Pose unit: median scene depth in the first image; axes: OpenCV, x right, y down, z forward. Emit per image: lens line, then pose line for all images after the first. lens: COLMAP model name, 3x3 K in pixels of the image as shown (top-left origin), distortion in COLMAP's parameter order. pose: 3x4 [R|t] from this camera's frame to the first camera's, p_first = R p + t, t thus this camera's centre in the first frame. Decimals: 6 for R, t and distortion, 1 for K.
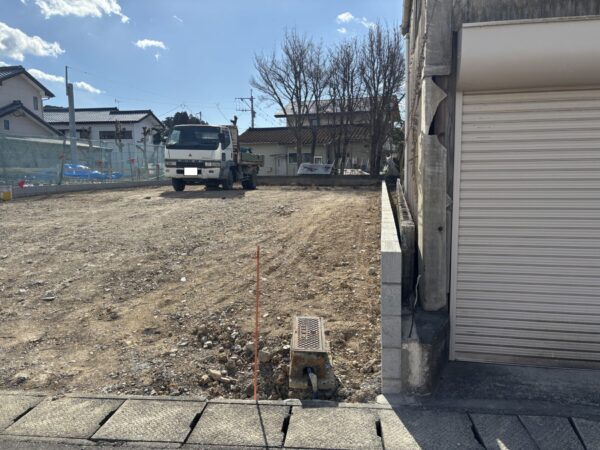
lens RADIAL K [[453.1, 0, 302.5], [0, 453.1, 217.9], [0, 0, 1]] dist [0.062568, -0.066773]
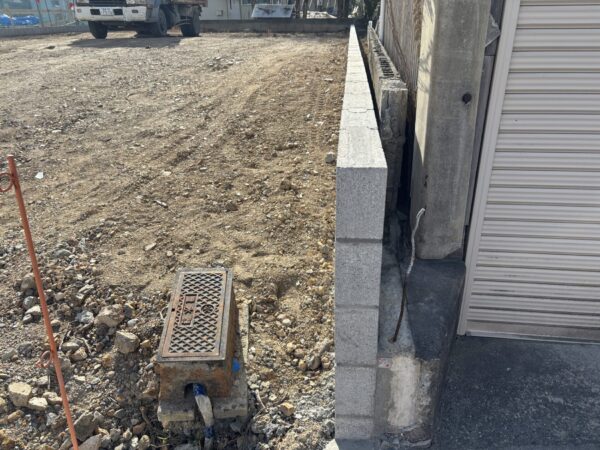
lens RADIAL K [[453.1, 0, 302.5], [0, 453.1, 217.9], [0, 0, 1]] dist [0.062568, -0.066773]
pose [[0.997224, -0.033204, 0.066642, 0.081895], [0.011350, 0.952387, 0.304681, -0.002730], [-0.073586, -0.303079, 0.950120, 0.433365]]
